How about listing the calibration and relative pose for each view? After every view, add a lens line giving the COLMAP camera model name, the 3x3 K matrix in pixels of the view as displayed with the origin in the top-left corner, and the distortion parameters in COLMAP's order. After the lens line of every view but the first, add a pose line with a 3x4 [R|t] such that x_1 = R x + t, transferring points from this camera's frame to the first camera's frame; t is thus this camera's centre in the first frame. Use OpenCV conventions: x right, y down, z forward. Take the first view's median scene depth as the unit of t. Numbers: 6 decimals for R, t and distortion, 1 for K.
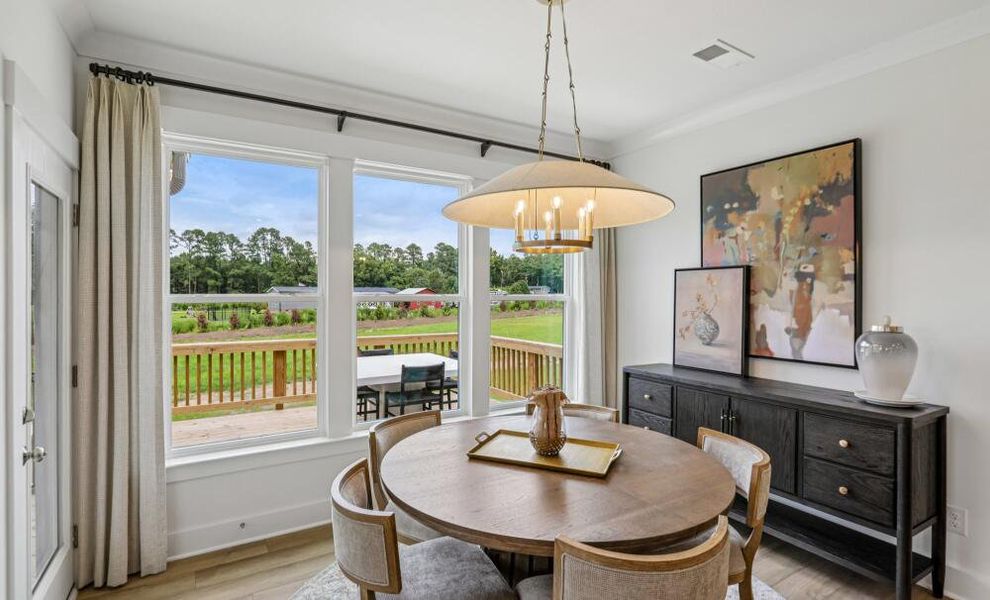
lens RADIAL K [[482.5, 0, 503.8], [0, 482.5, 295.8], [0, 0, 1]] dist [-0.017324, 0.000363]
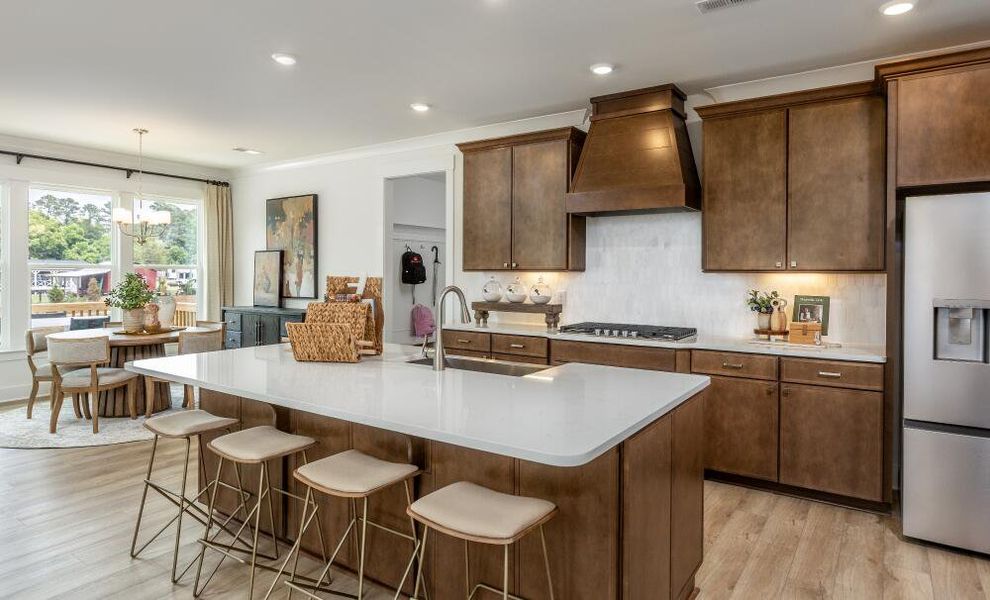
lens RADIAL K [[577.5, 0, 495.9], [0, 577.5, 275.6], [0, 0, 1]] dist [0.003325, 0.004541]
pose [[0.922935, -0.000020, 0.384955, 0.407976], [-0.001748, 0.999989, 0.004242, 0.028250], [-0.384951, -0.004587, 0.922926, -1.483277]]
